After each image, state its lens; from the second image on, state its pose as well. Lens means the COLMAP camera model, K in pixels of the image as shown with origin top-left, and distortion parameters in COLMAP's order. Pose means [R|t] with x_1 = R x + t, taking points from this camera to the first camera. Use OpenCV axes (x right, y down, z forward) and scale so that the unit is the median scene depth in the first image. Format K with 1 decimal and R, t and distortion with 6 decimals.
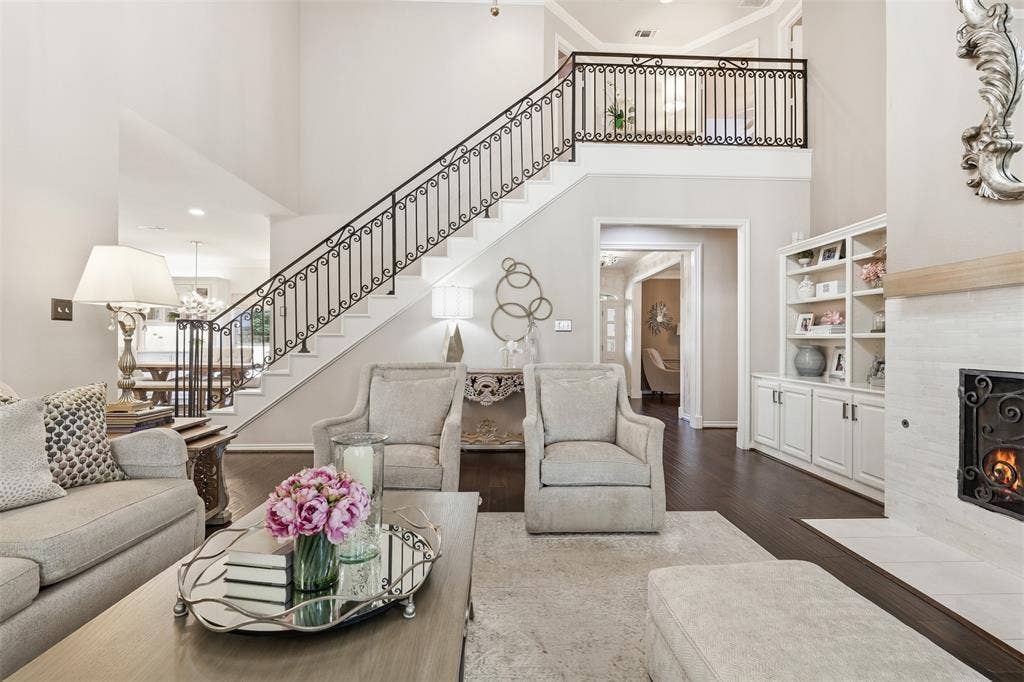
lens RADIAL K [[465.7, 0, 510.3], [0, 465.7, 334.9], [0, 0, 1]] dist [0.000146, 0.000003]
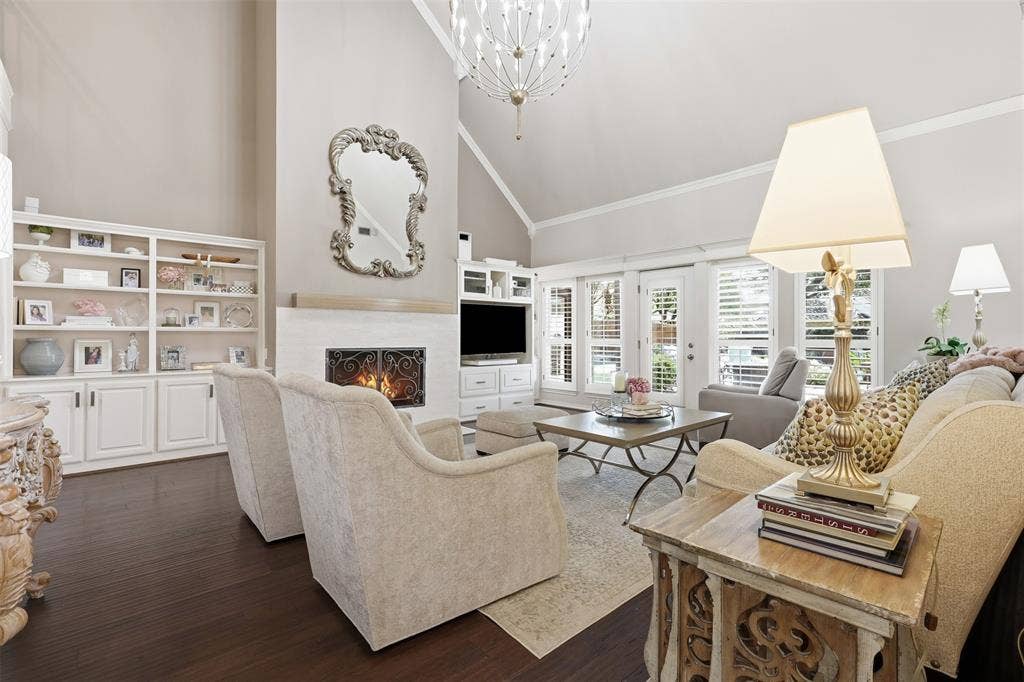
lens RADIAL K [[465.7, 0, 510.3], [0, 465.7, 334.9], [0, 0, 1]] dist [0.000146, 0.000003]
pose [[-0.643098, 0.002804, 0.765778, -0.370725], [-0.010394, 0.999869, -0.012391, 0.011716], [-0.765713, -0.015928, -0.642985, 0.606955]]
